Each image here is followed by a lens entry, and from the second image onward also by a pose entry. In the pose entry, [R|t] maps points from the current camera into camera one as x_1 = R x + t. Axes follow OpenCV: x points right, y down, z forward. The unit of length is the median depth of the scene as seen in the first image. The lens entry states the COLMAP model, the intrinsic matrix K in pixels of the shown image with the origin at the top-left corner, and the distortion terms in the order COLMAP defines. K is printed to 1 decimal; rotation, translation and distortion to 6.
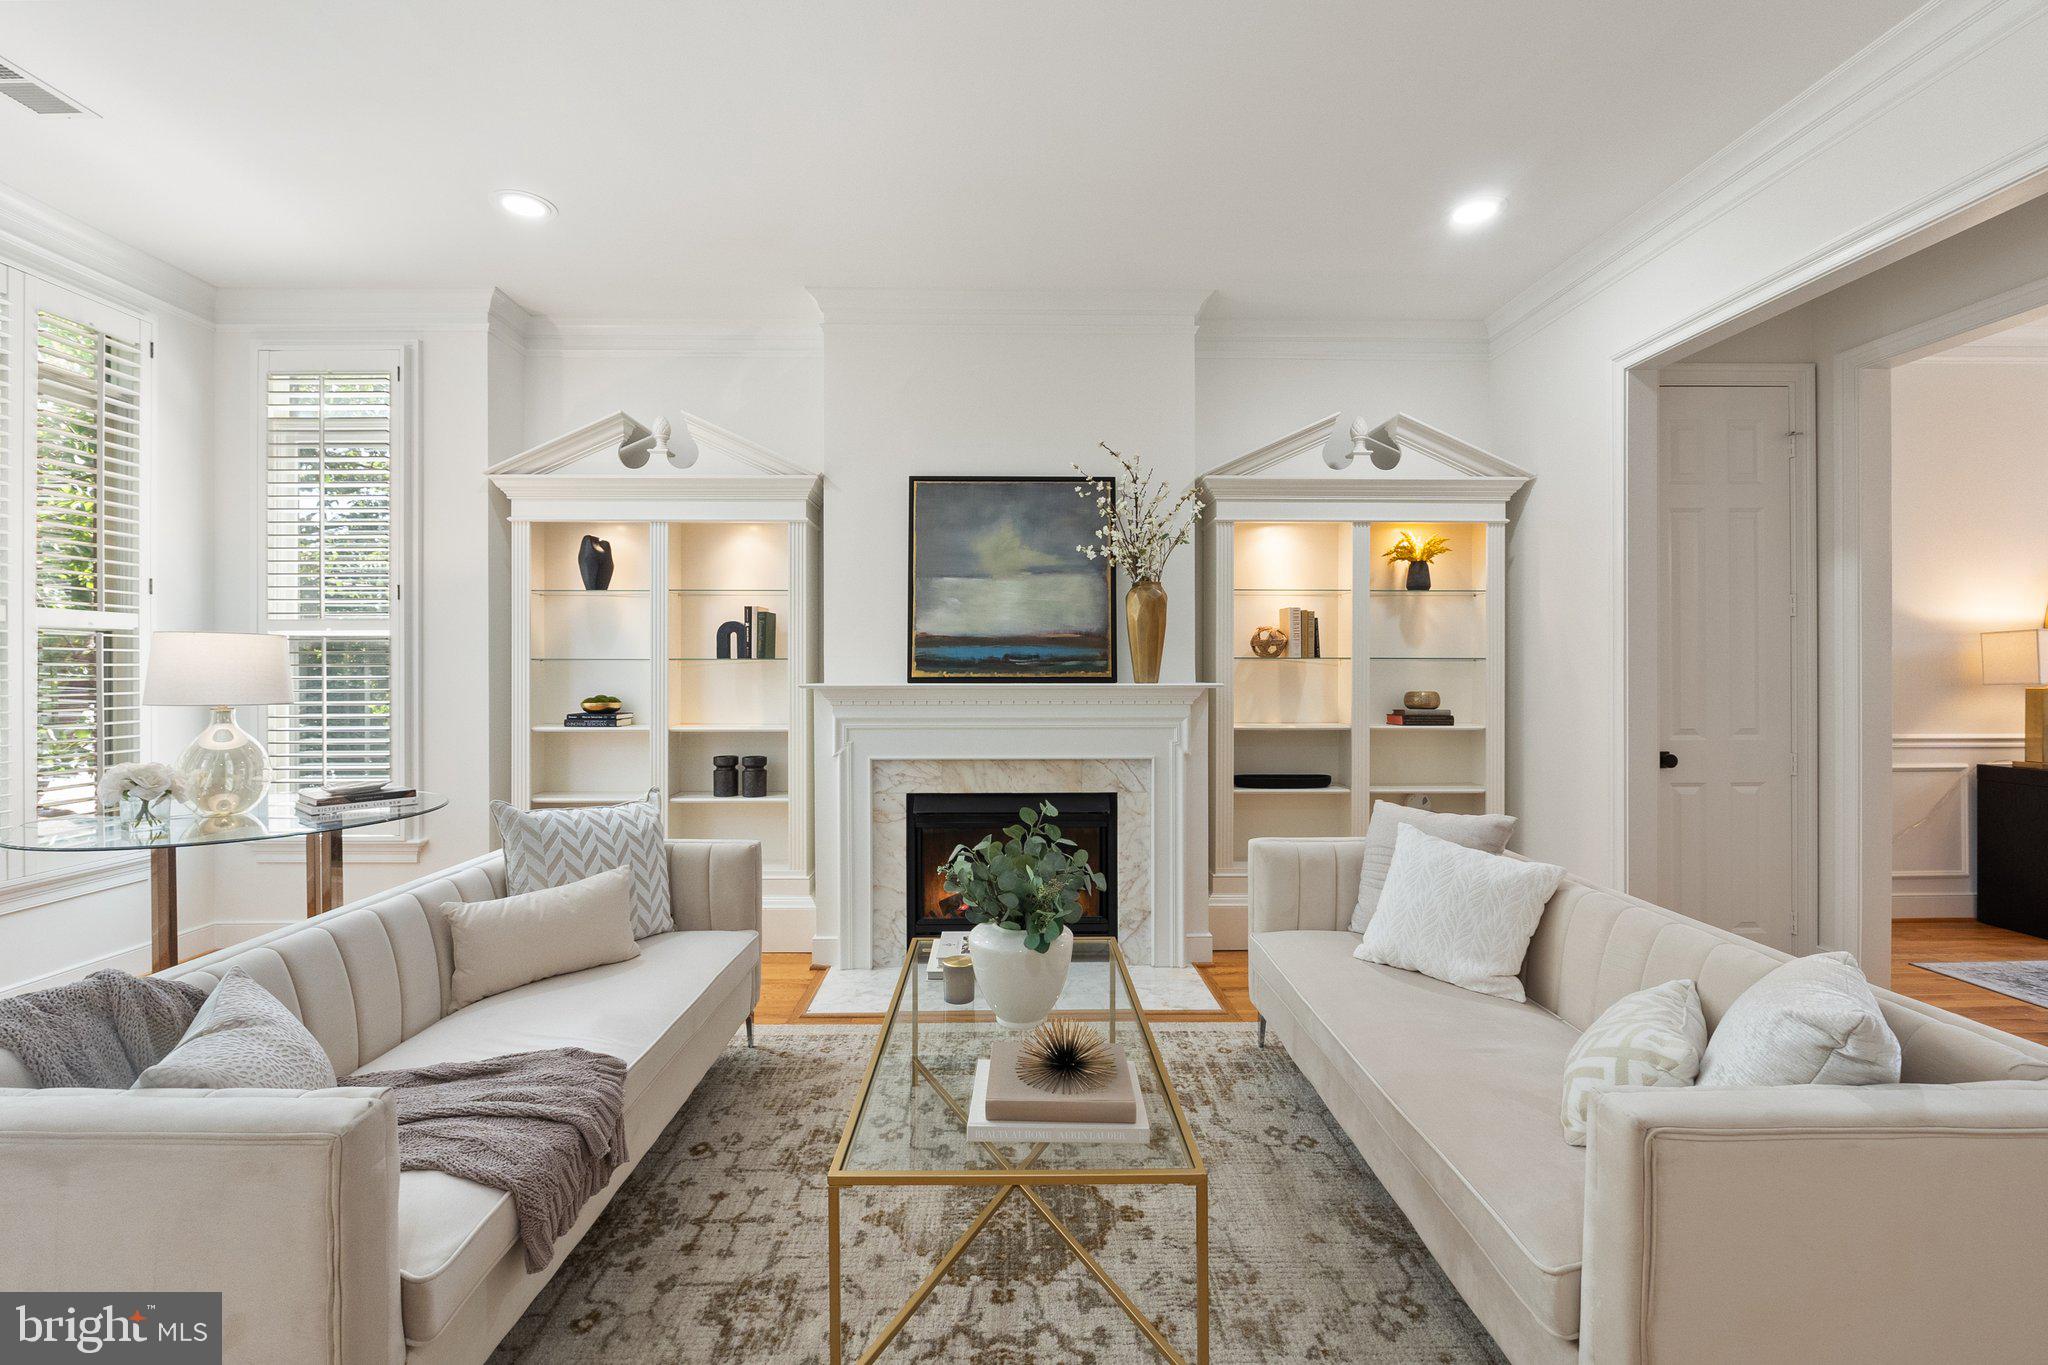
lens RADIAL K [[866.0, 0, 1017.6], [0, 866.0, 670.2], [0, 0, 1]] dist [-0.000592, 0.000056]
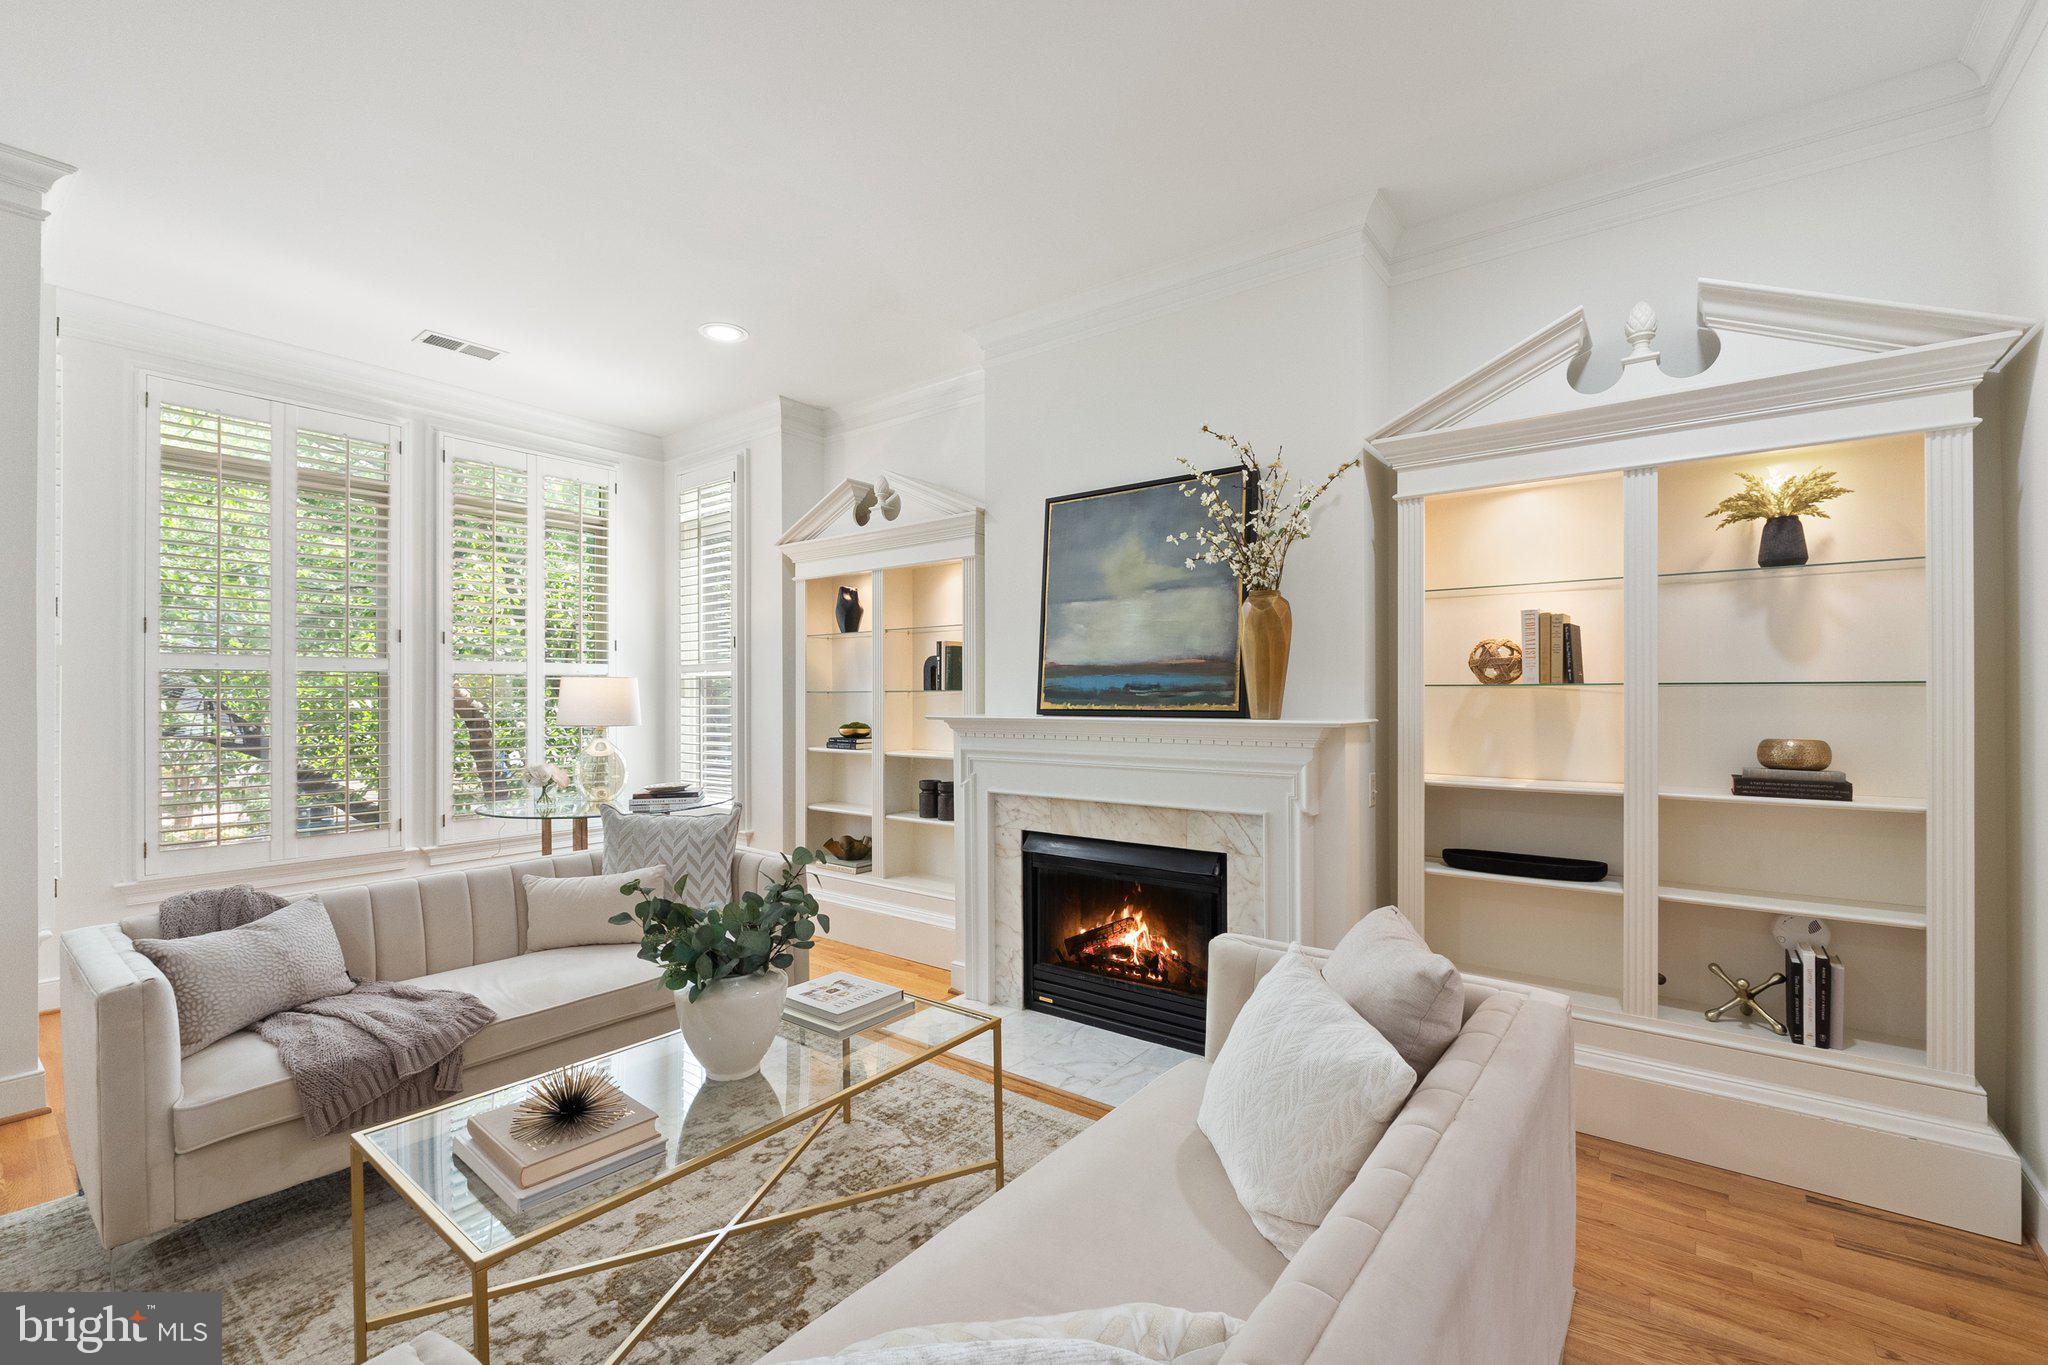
lens RADIAL K [[872.5, 0, 1026.8], [0, 872.5, 690.9], [0, 0, 1]] dist [-0.002040, -0.000654]
pose [[0.782124, -0.005580, -0.623097, 0.462041], [0.002390, 0.999979, -0.005954, -0.006254], [0.623118, 0.003168, 0.782122, 0.235443]]
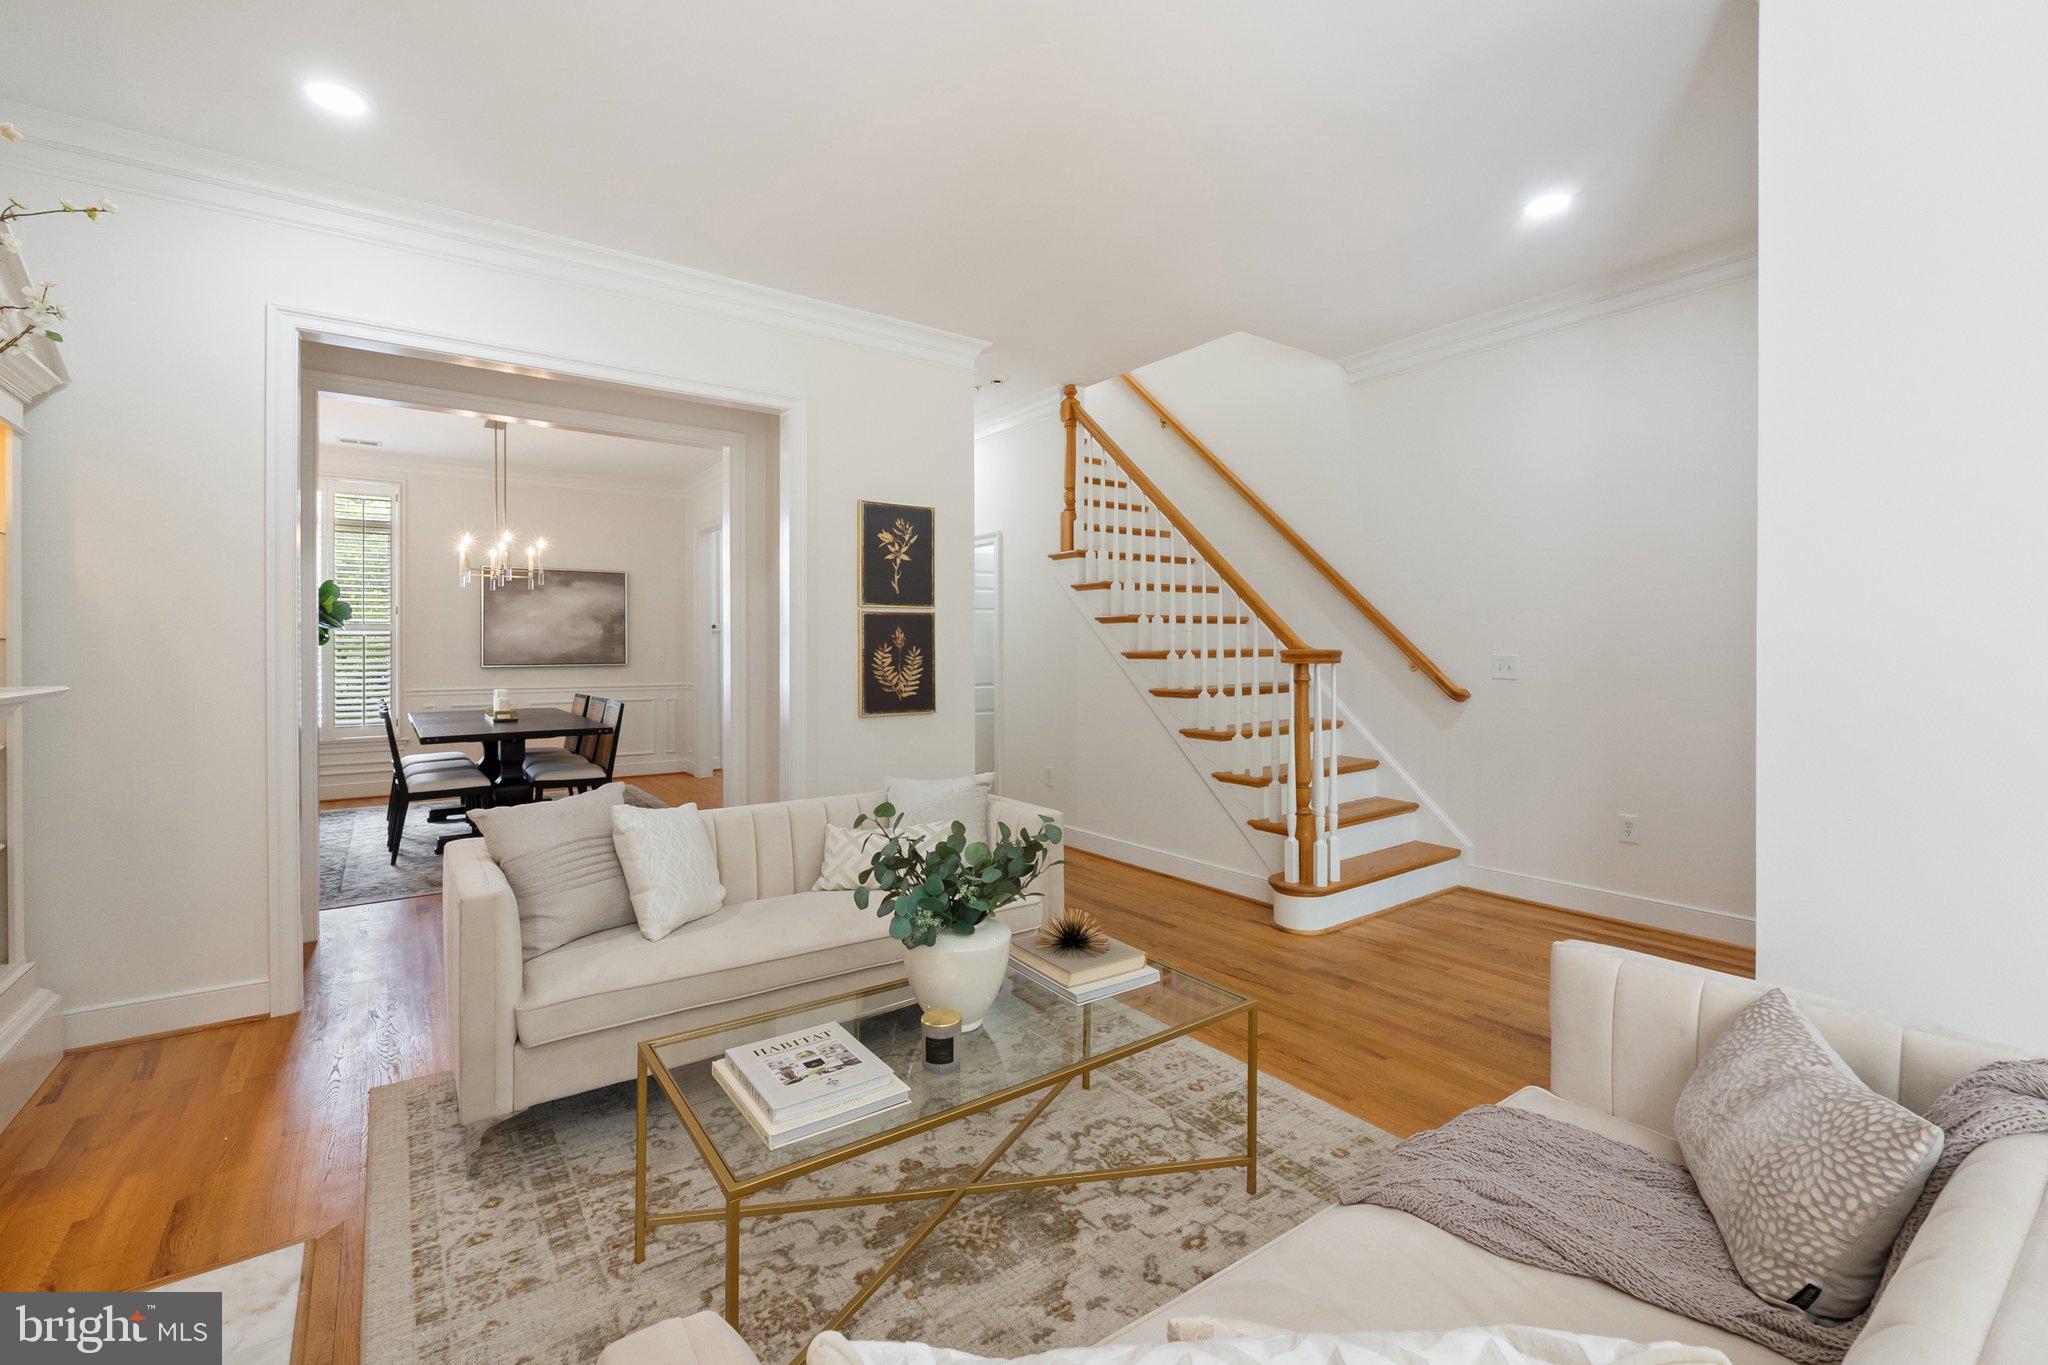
lens RADIAL K [[874.8, 0, 1026.8], [0, 874.8, 648.0], [0, 0, 1]] dist [-0.004605, -0.000586]
pose [[-0.580403, 0.000491, 0.814329, -0.433588], [0.004988, 0.999983, 0.002952, -0.003156], [-0.814314, 0.005775, -0.580396, 0.791347]]
